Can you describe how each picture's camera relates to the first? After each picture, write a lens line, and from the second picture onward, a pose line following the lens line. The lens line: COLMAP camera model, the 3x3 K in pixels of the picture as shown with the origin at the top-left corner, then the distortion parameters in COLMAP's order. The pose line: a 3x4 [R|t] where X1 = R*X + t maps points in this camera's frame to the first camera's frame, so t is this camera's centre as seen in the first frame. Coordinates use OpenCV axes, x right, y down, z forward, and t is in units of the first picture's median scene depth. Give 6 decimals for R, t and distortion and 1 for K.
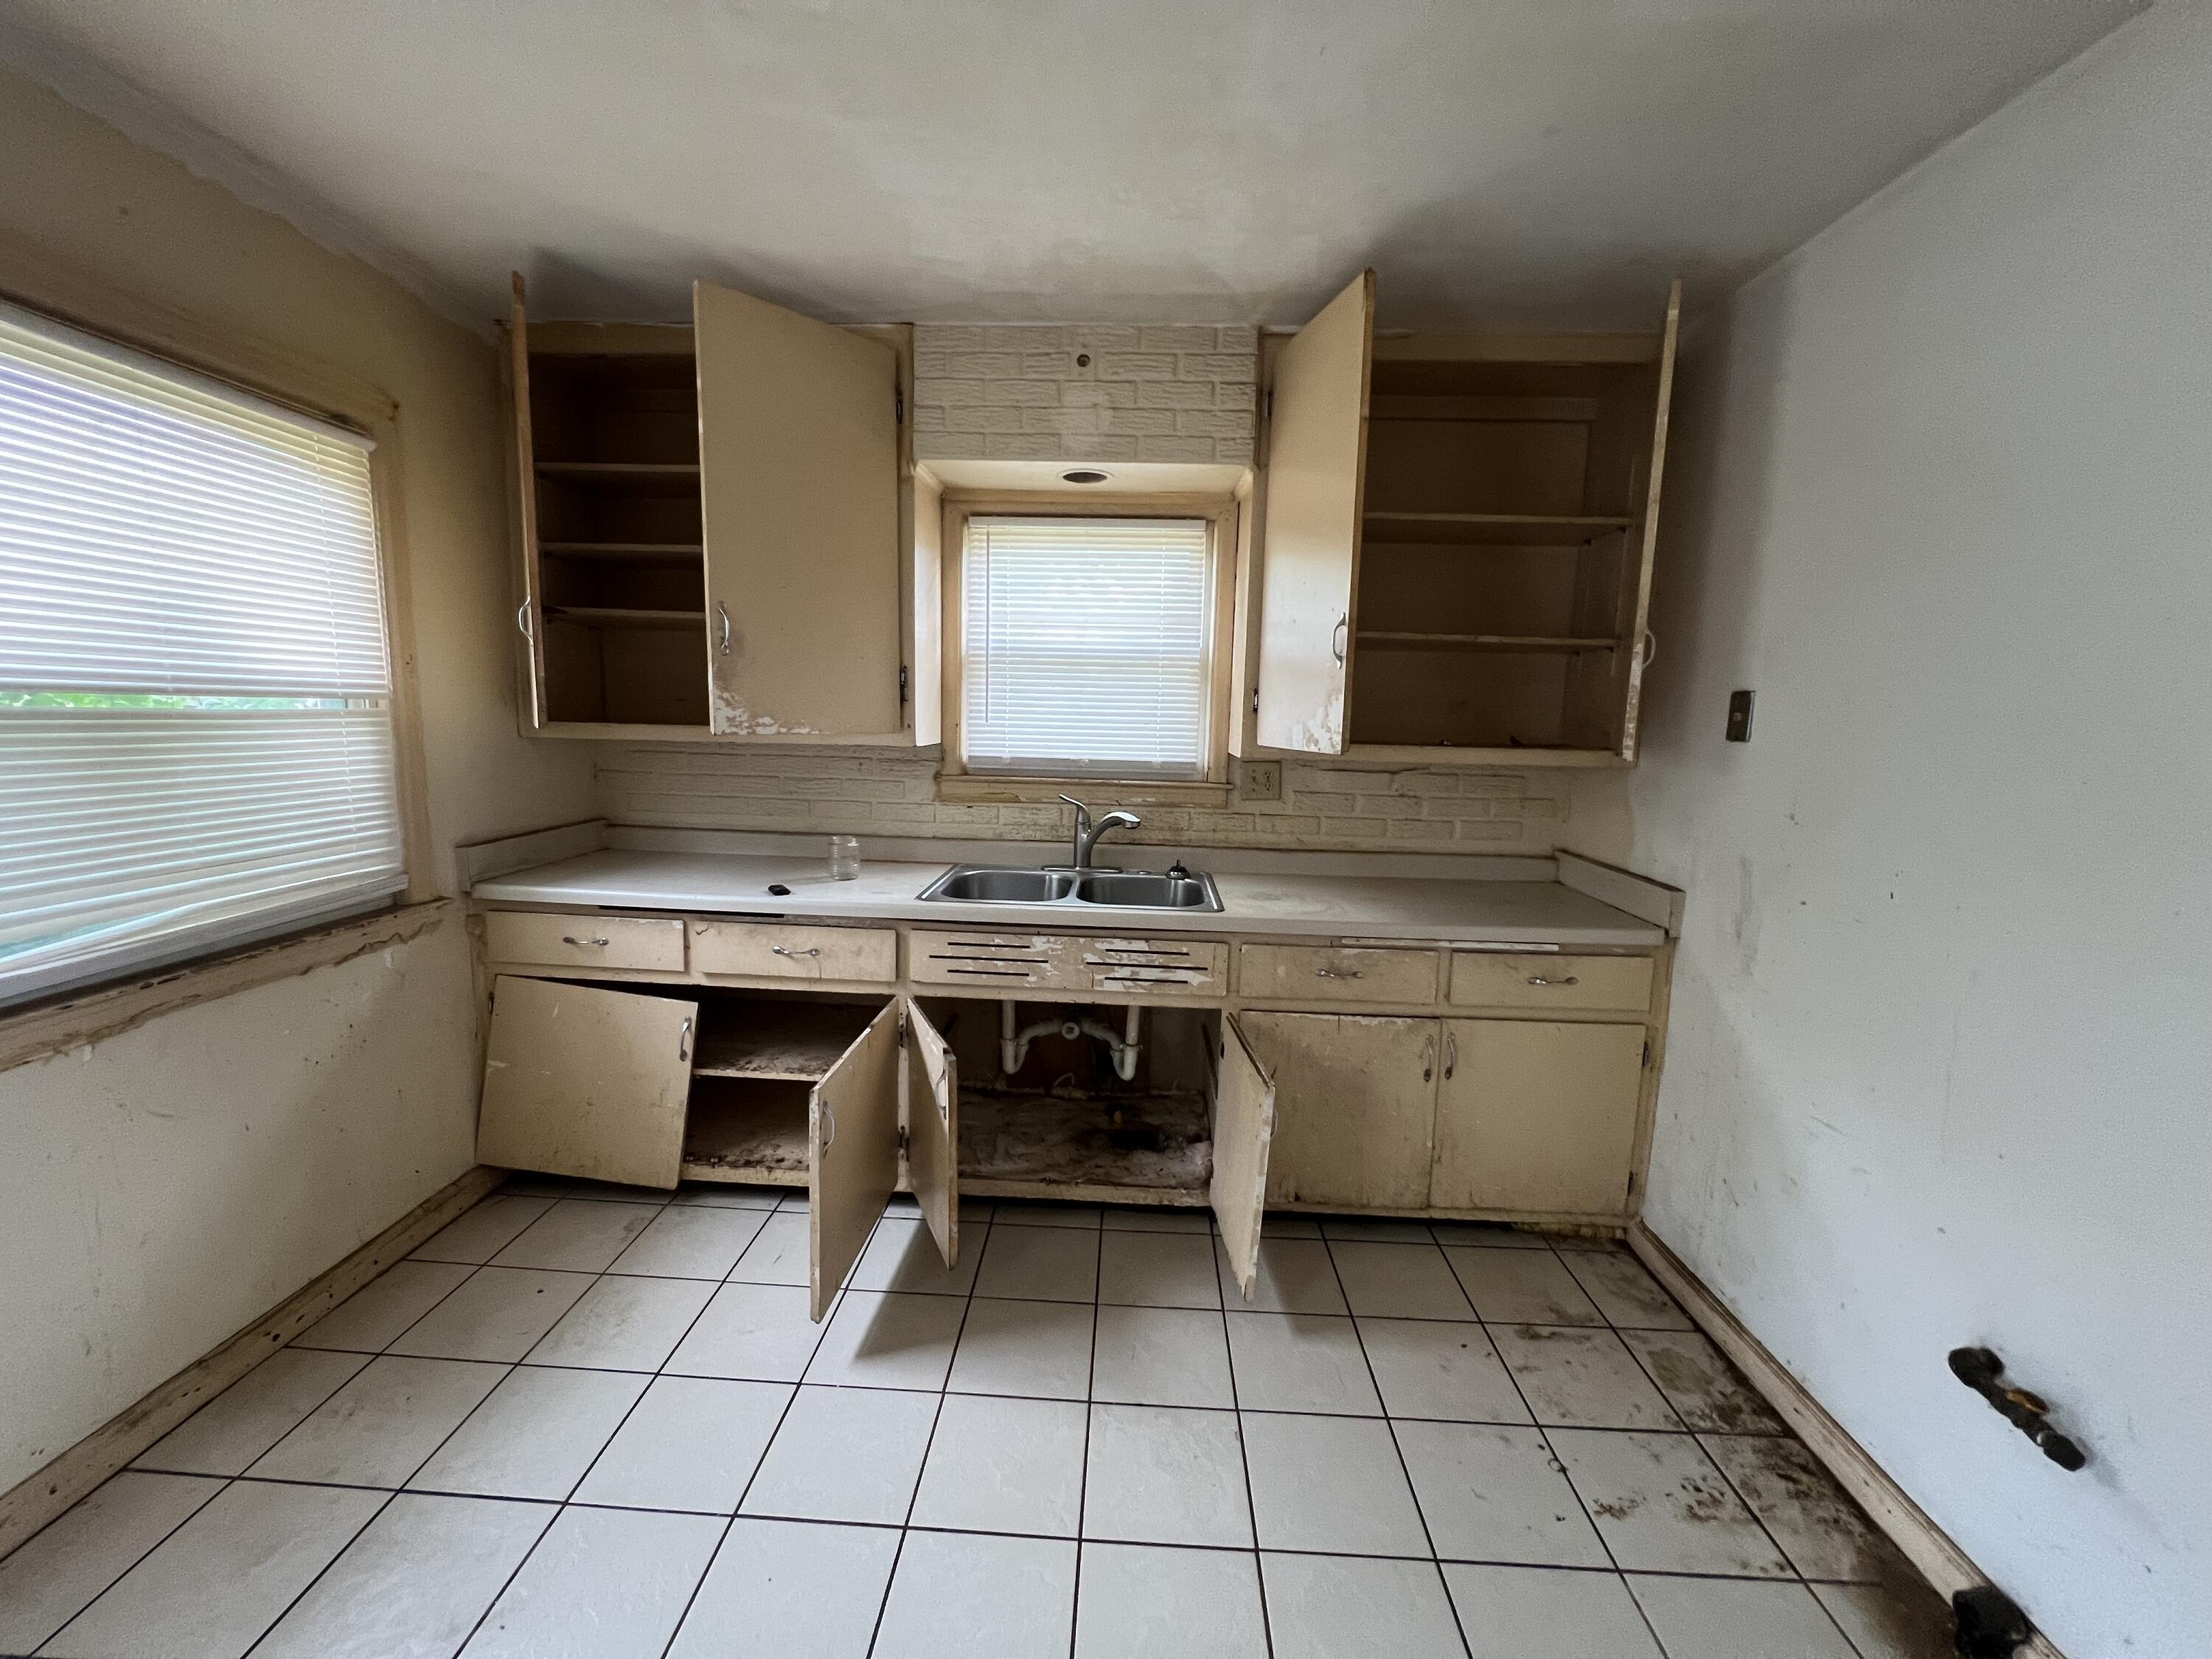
lens RADIAL K [[889.4, 0, 1102.2], [0, 889.4, 827.7], [0, 0, 1]] dist [-0.002374, 0.000215]
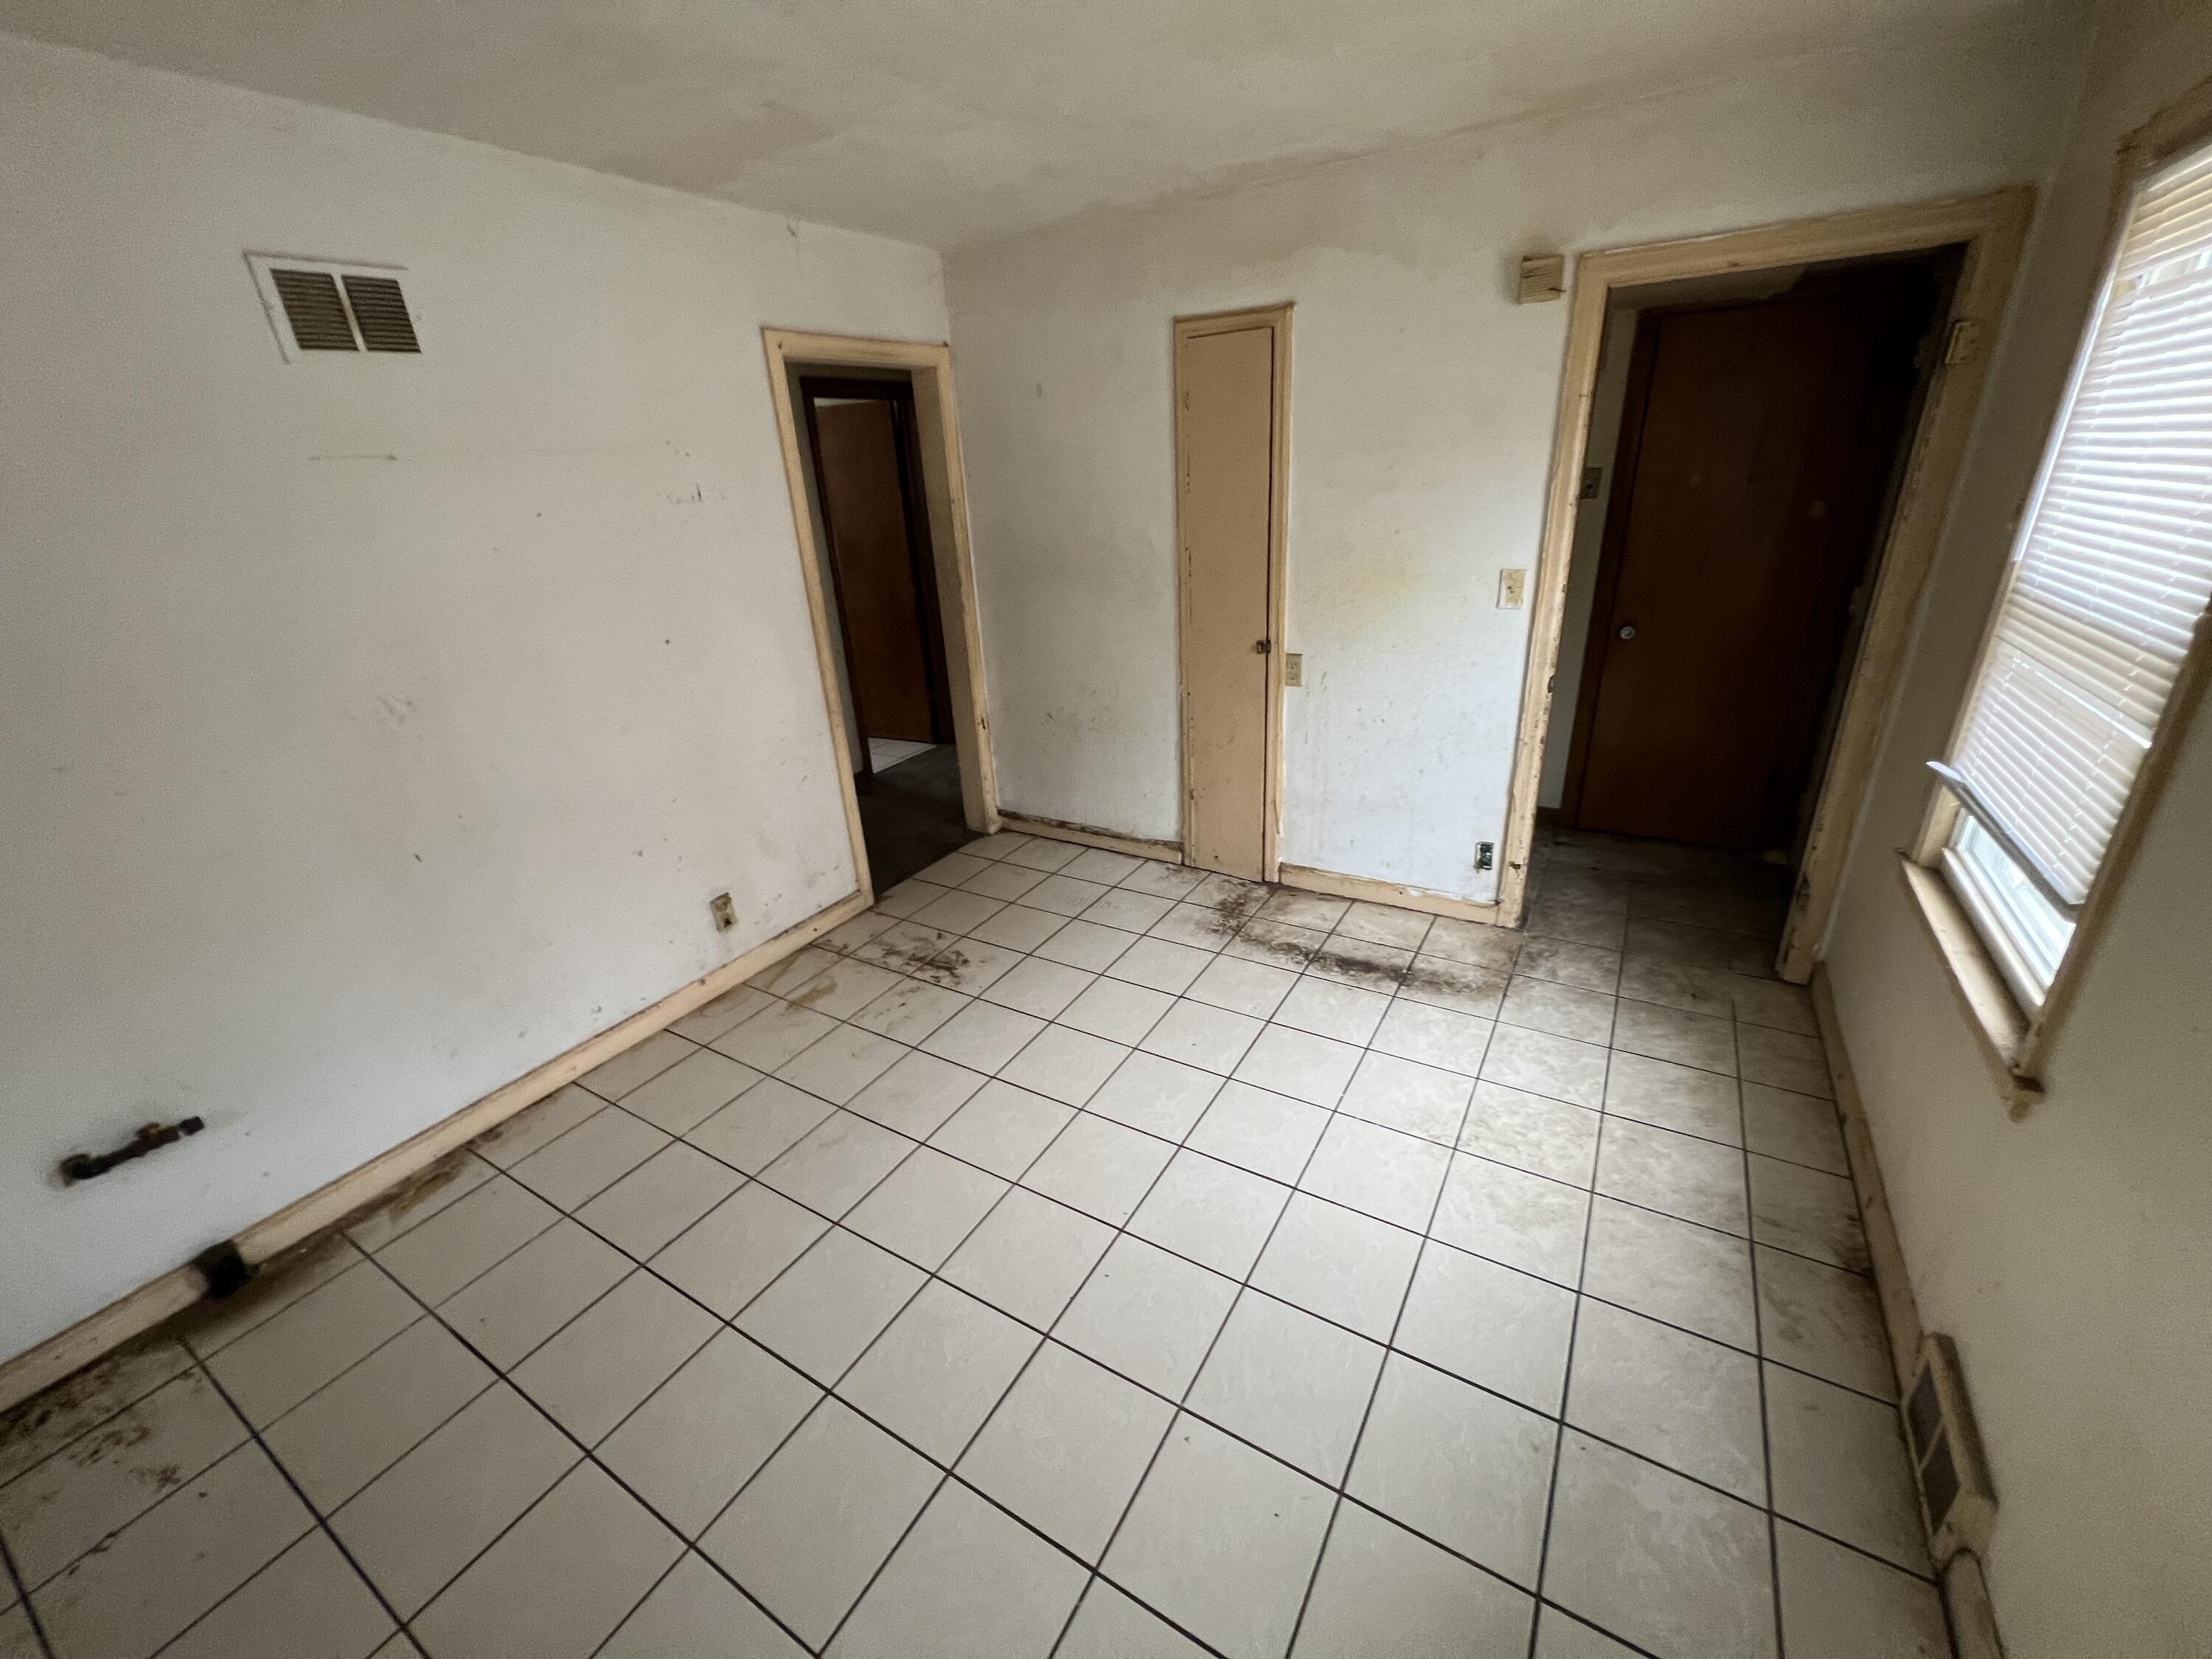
lens RADIAL K [[875.1, 0, 1106.0], [0, 875.1, 829.5], [0, 0, 1]] dist [-0.019561, -0.000085]
pose [[-0.880149, -0.162639, 0.445967, -0.463036], [0.089181, 0.866095, 0.491860, -0.168684], [-0.466246, 0.472682, -0.747788, 0.592852]]
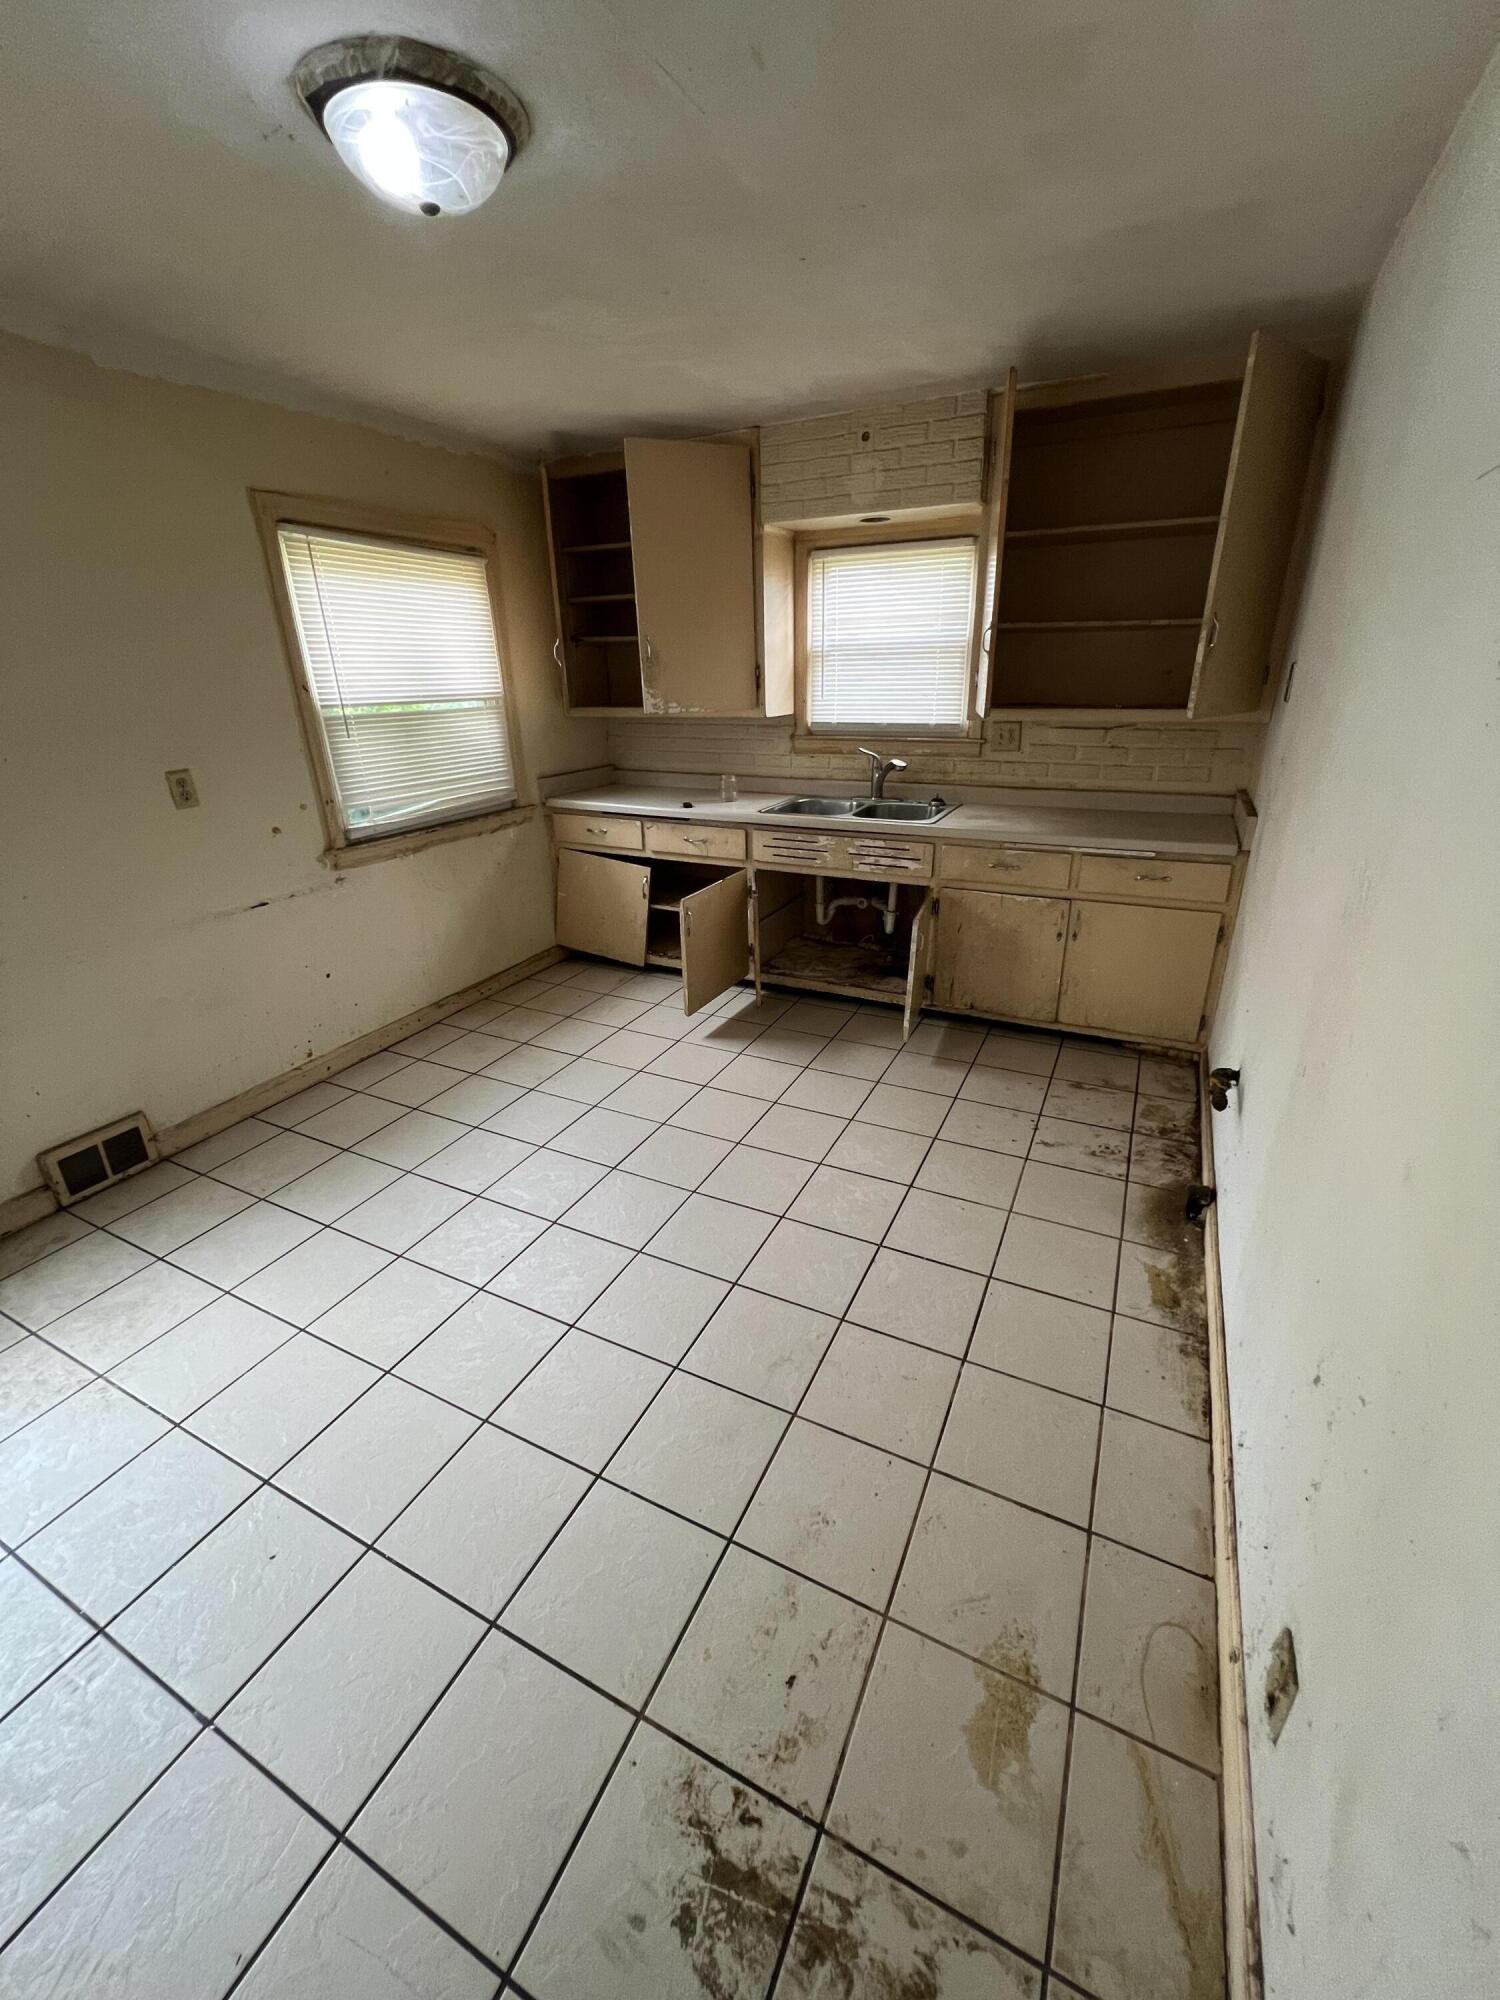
lens RADIAL K [[804.1, 0, 754.8], [0, 804.1, 999.3], [0, 0, 1]] dist [-0.002374, 0.000215]
pose [[0.914760, 0.113235, -0.387803, 0.428537], [-0.010281, 0.966130, 0.257849, 0.030131], [0.403866, -0.231883, 0.884942, -0.457448]]
